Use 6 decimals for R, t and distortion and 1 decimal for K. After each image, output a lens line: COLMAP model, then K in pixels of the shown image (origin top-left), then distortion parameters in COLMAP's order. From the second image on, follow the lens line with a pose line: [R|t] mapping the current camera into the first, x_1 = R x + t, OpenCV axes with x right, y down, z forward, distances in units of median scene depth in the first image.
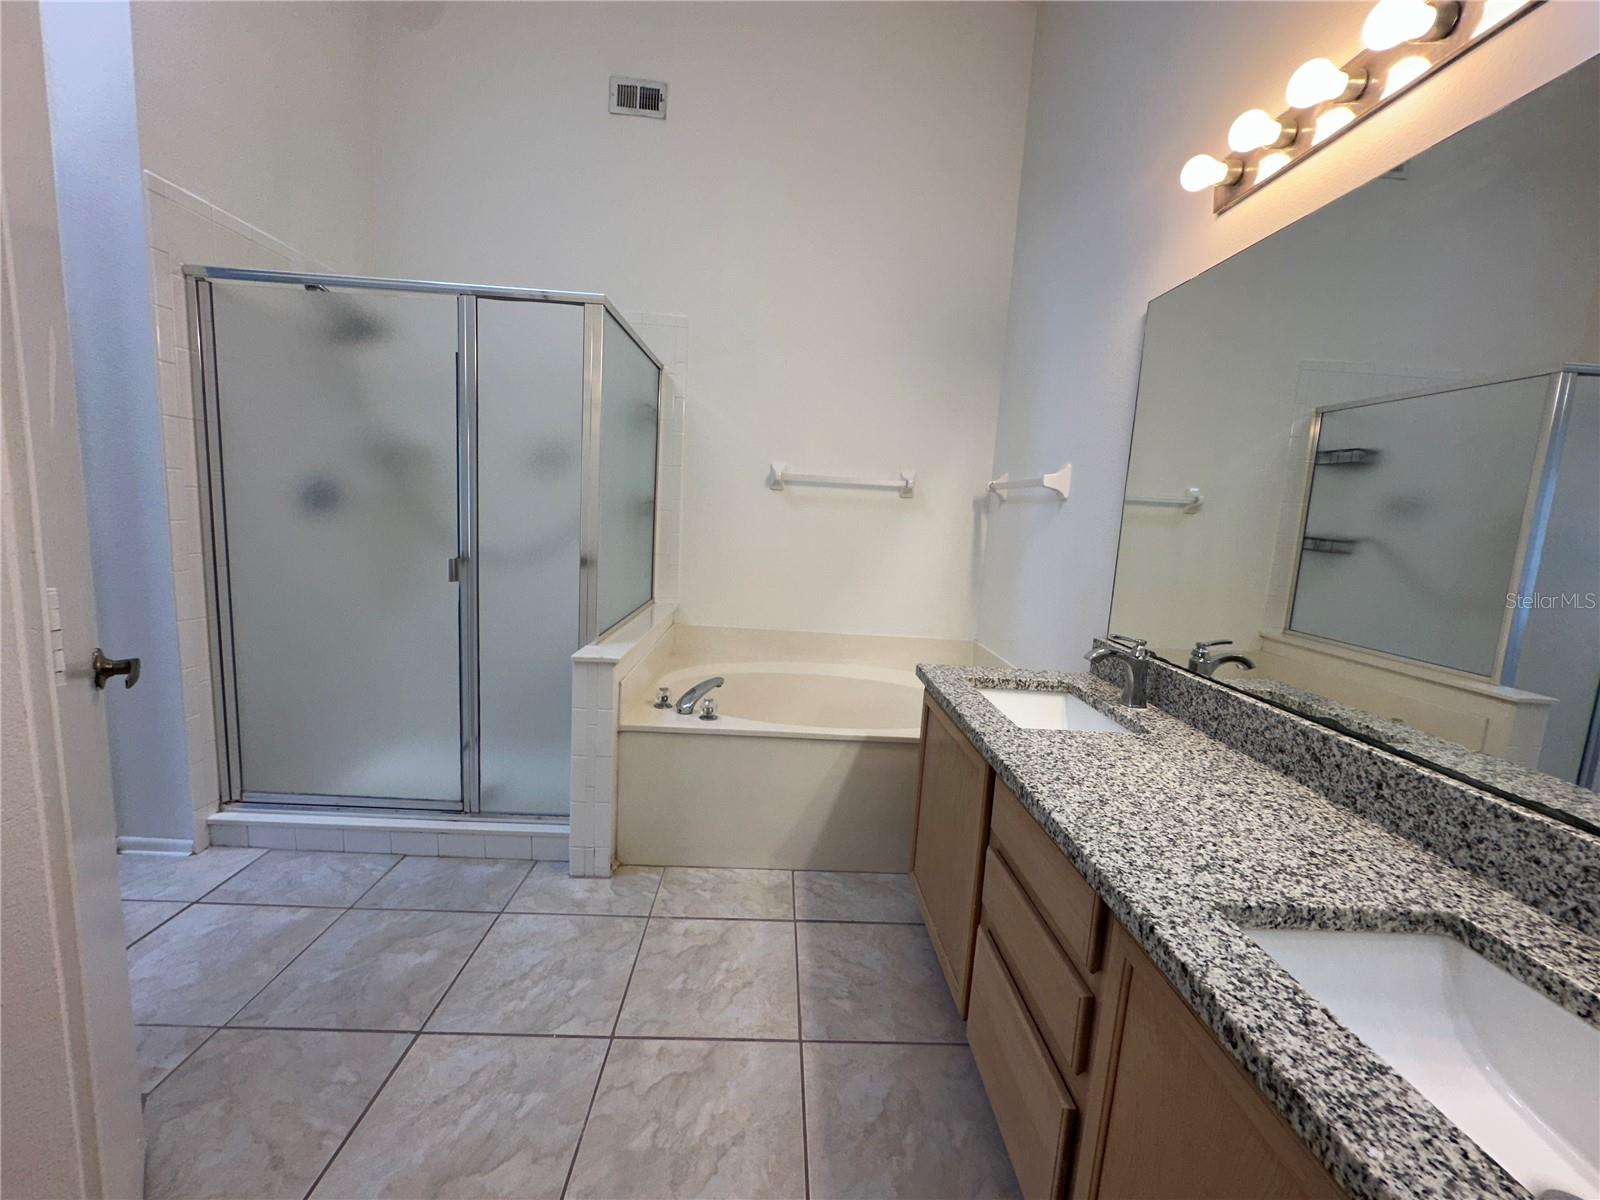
lens RADIAL K [[640.0, 0, 799.3], [0, 640.0, 596.8], [0, 0, 1]] dist [-0.007009, 0.001730]
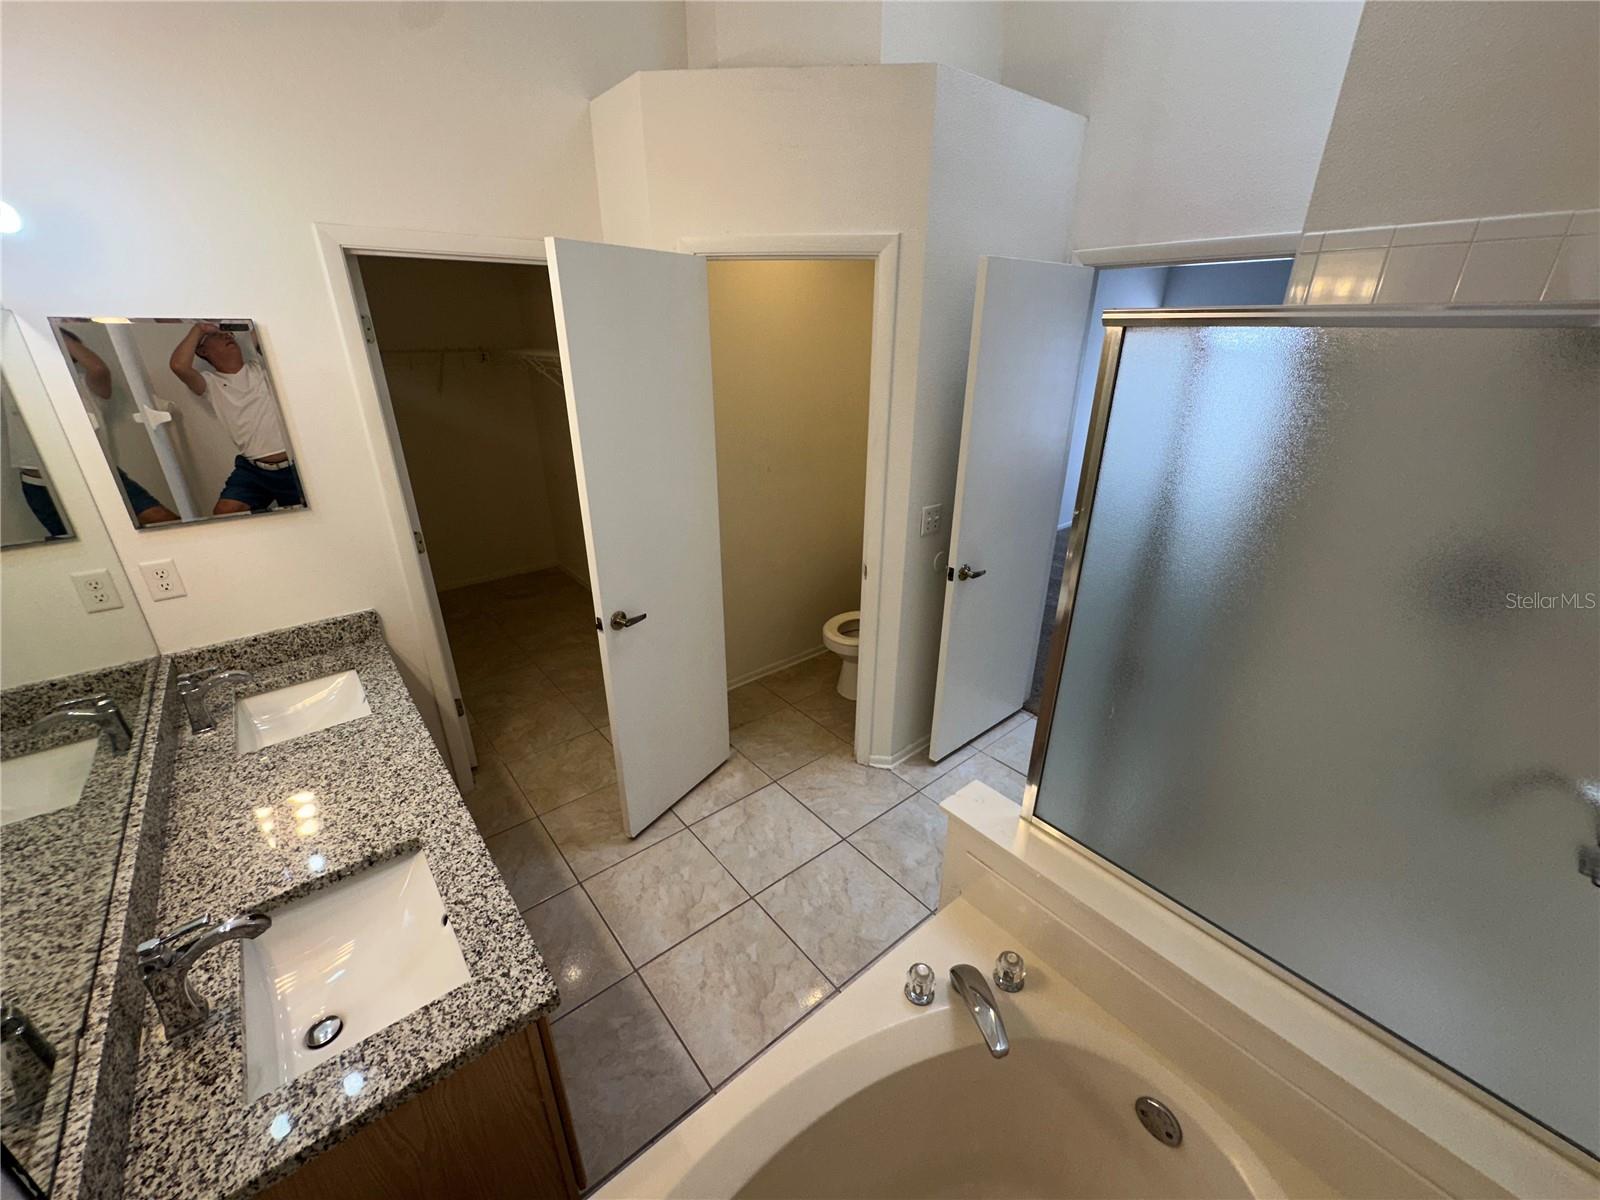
lens RADIAL K [[640.0, 0, 799.6], [0, 640.0, 599.0], [0, 0, 1]] dist [-0.007009, 0.001730]
pose [[-0.793631, 0.180069, -0.581142, 0.392114], [-0.131711, 0.881694, 0.453065, -0.669378], [0.593972, 0.436109, -0.676022, 1.909927]]
